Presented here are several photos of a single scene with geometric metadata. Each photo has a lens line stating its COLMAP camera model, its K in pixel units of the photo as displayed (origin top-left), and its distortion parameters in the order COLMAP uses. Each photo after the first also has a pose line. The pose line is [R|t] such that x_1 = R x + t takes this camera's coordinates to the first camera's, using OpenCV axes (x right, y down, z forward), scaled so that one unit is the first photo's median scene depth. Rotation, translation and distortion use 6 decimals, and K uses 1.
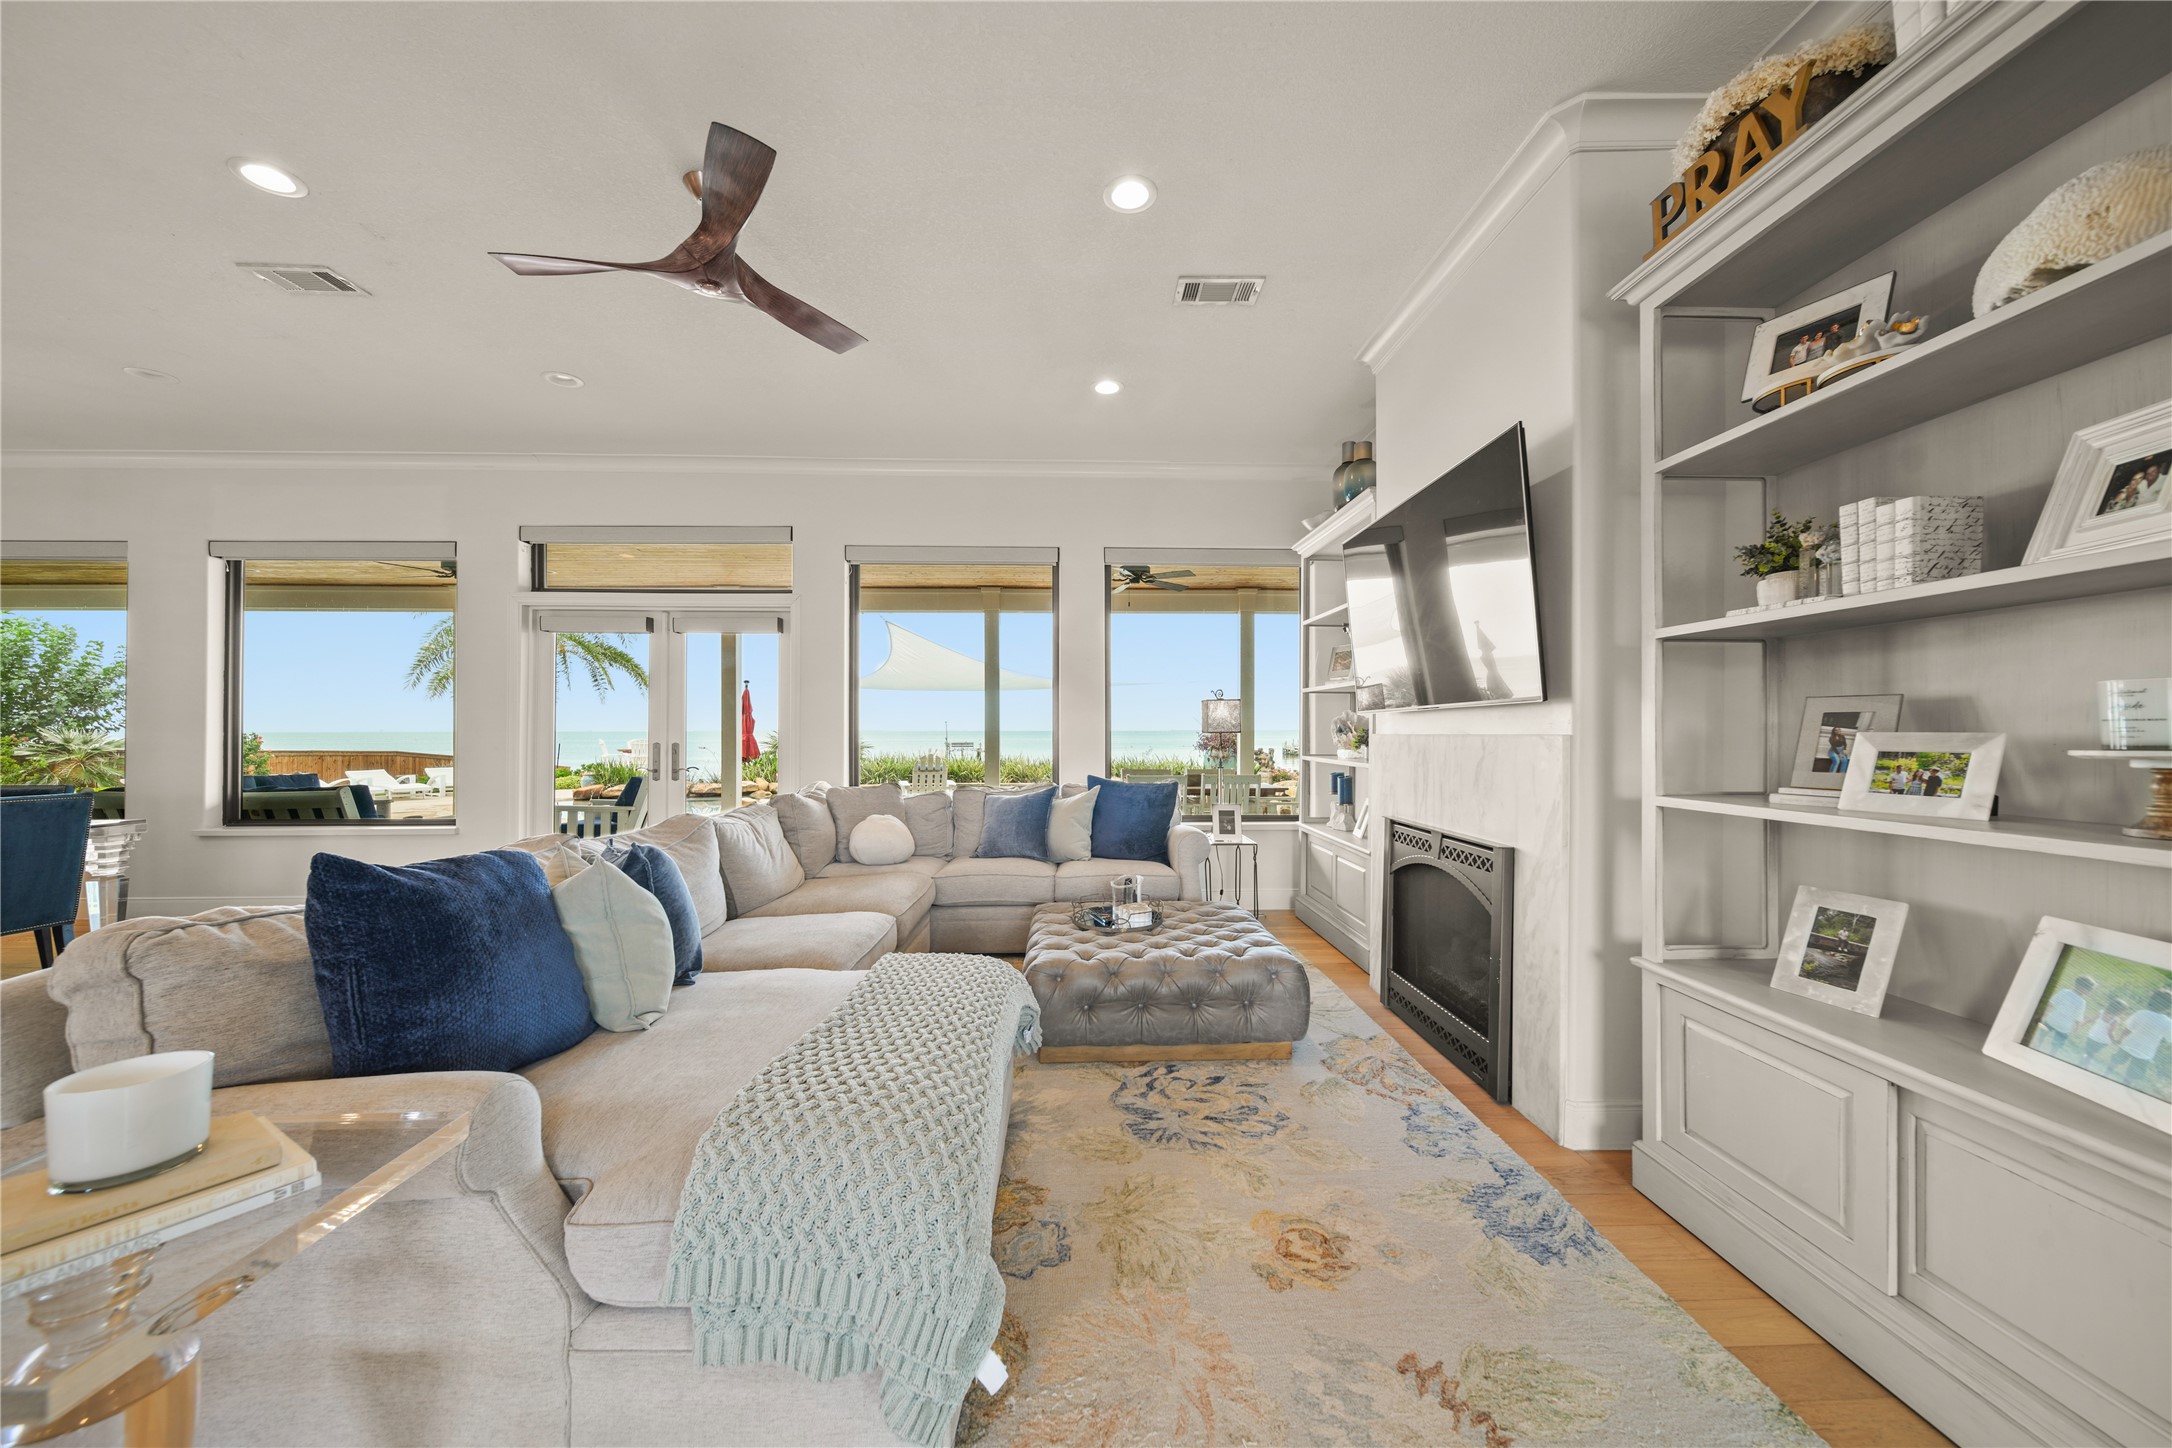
lens RADIAL K [[766.2, 0, 1094.3], [0, 766.2, 720.8], [0, 0, 1]] dist [0.000091, -0.001835]
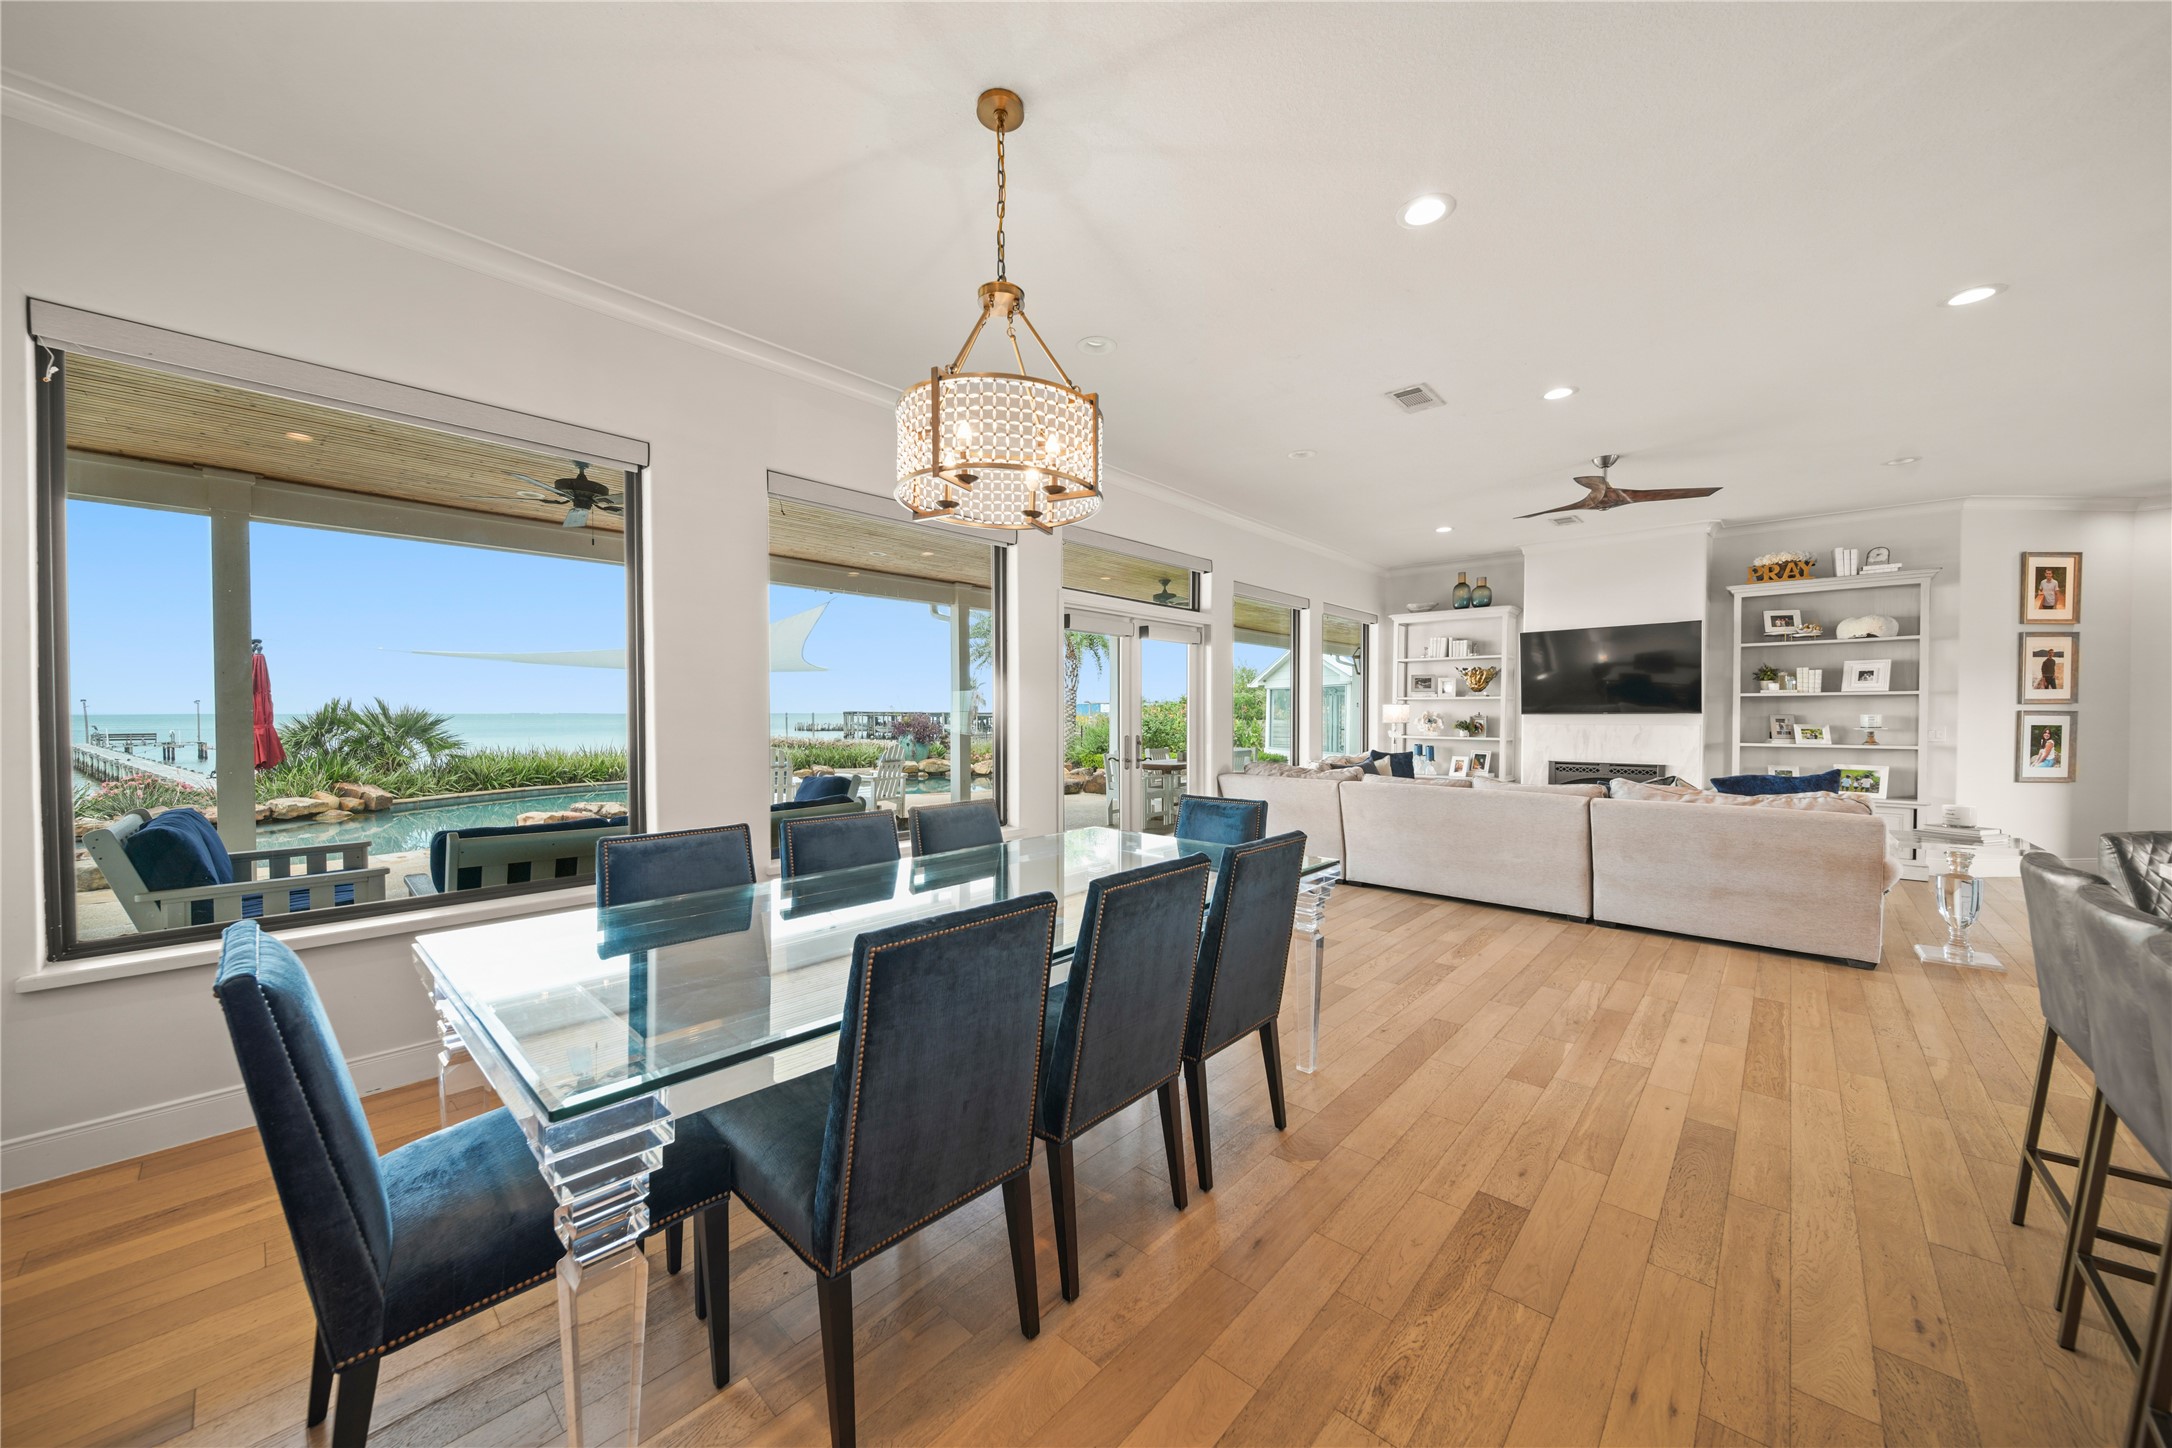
lens RADIAL K [[766.2, 0, 1094.3], [0, 766.2, 720.8], [0, 0, 1]] dist [0.000091, -0.001835]
pose [[0.704645, -0.012646, 0.709447, -1.365520], [-0.009967, 0.999566, 0.027717, -0.023746], [-0.709490, -0.026602, 0.704213, 0.238974]]
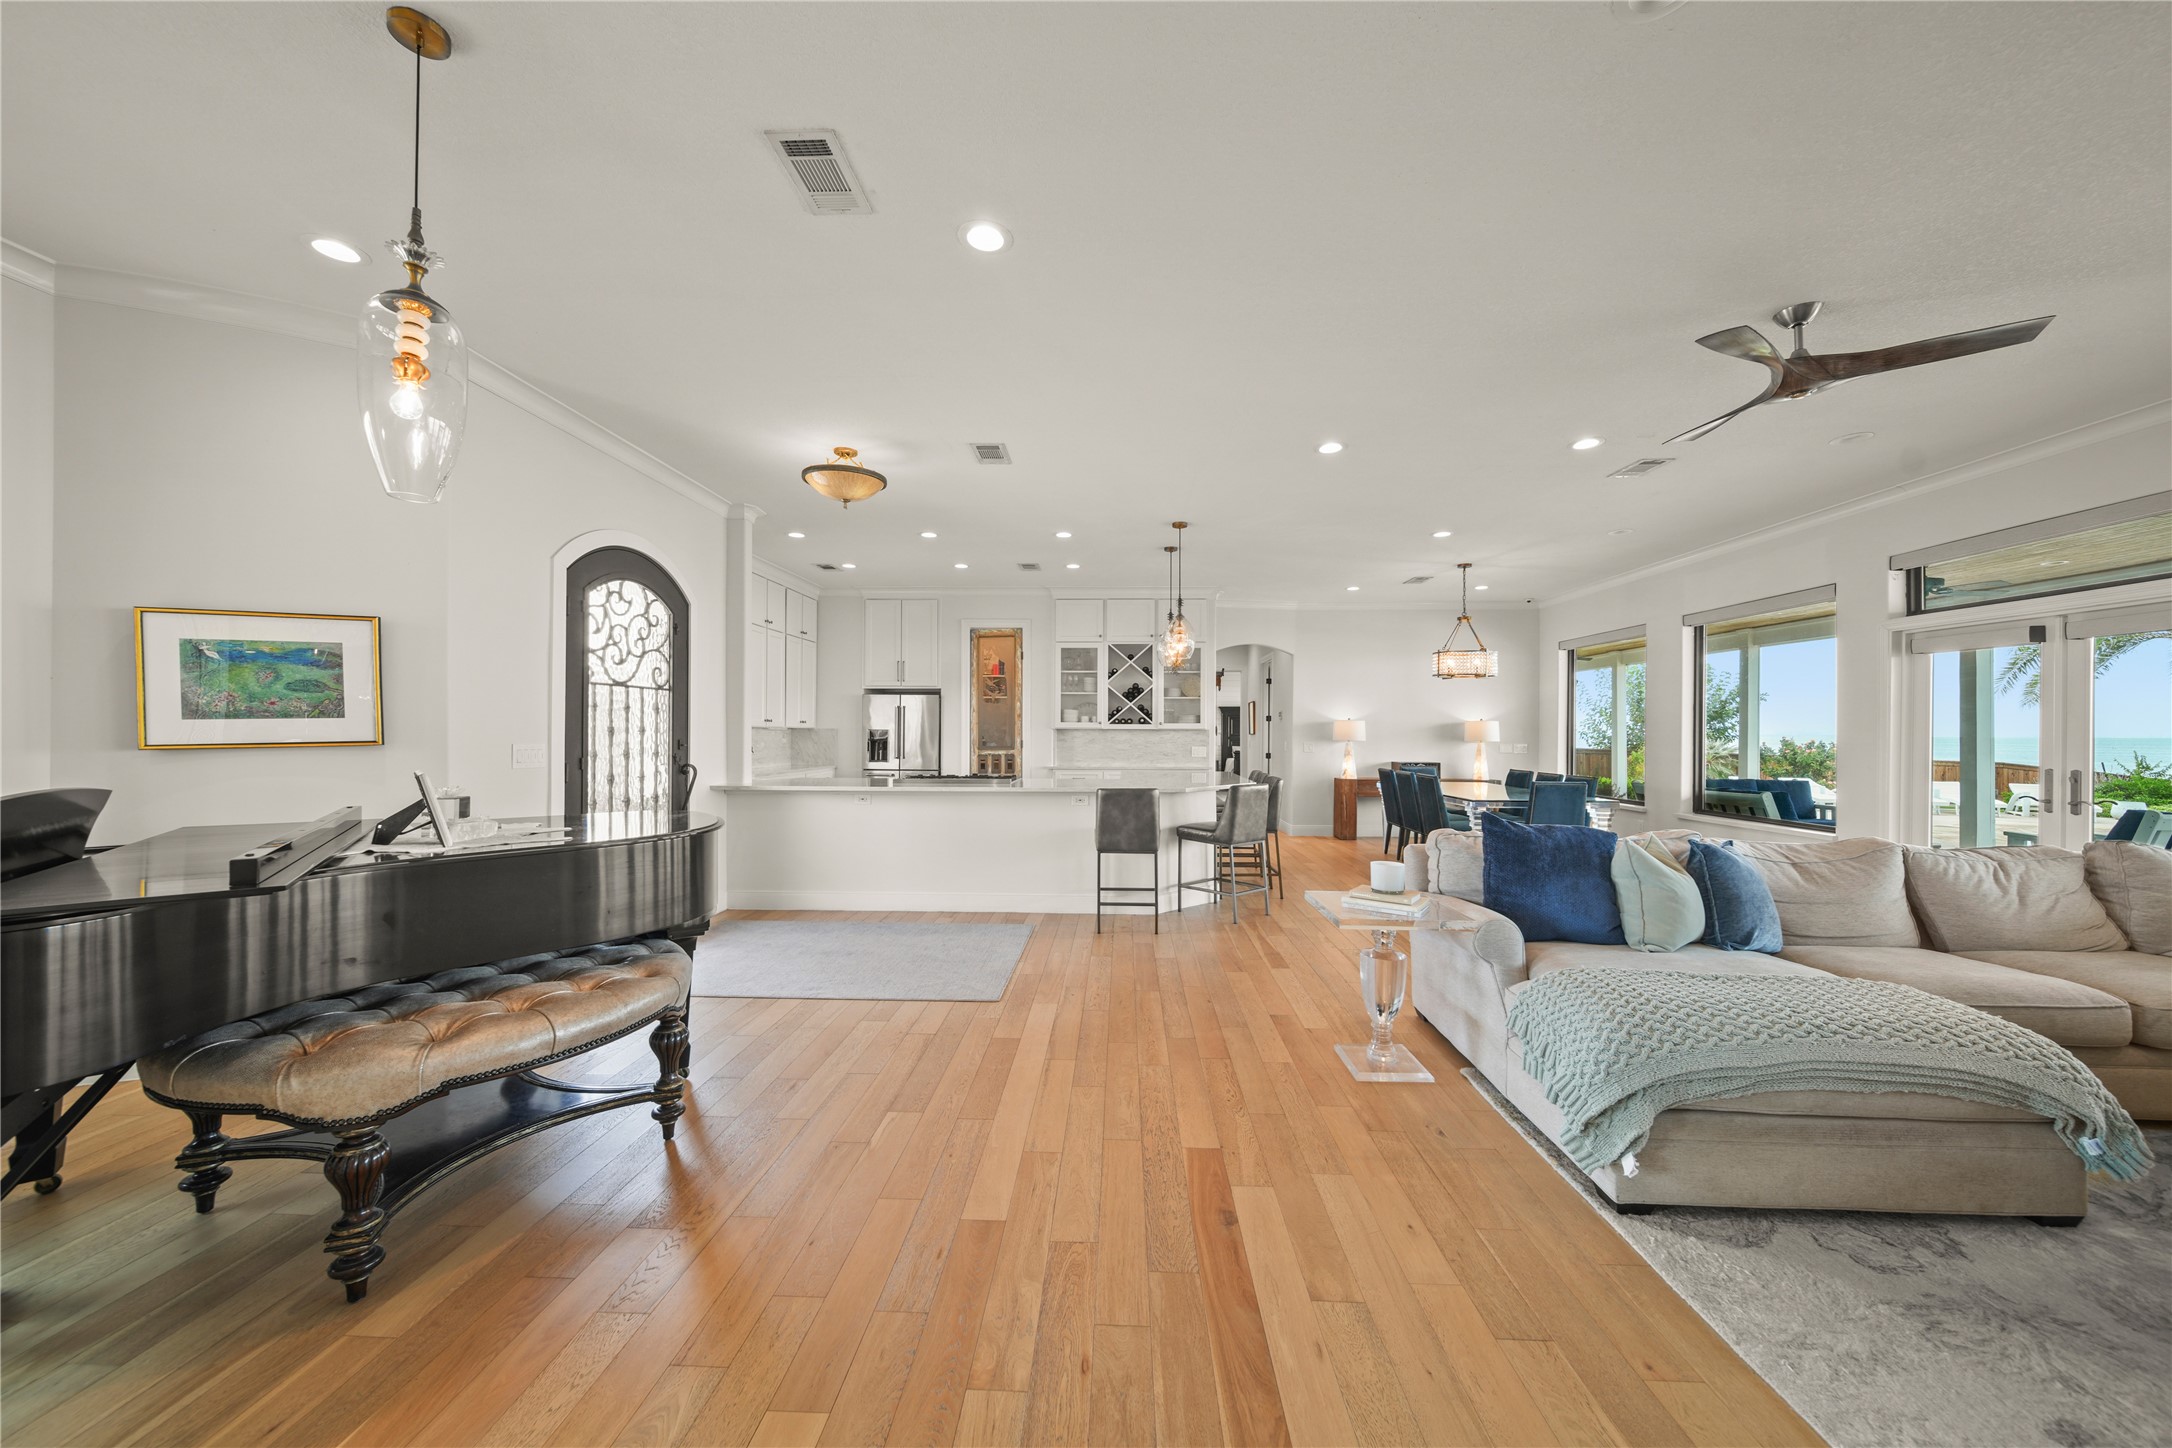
lens RADIAL K [[766.2, 0, 1094.3], [0, 766.2, 720.8], [0, 0, 1]] dist [0.000091, -0.001835]
pose [[-0.082107, -0.013604, -0.996531, 0.378765], [0.006608, 0.999877, -0.014194, -0.021350], [0.996602, -0.007750, -0.082007, -0.002329]]
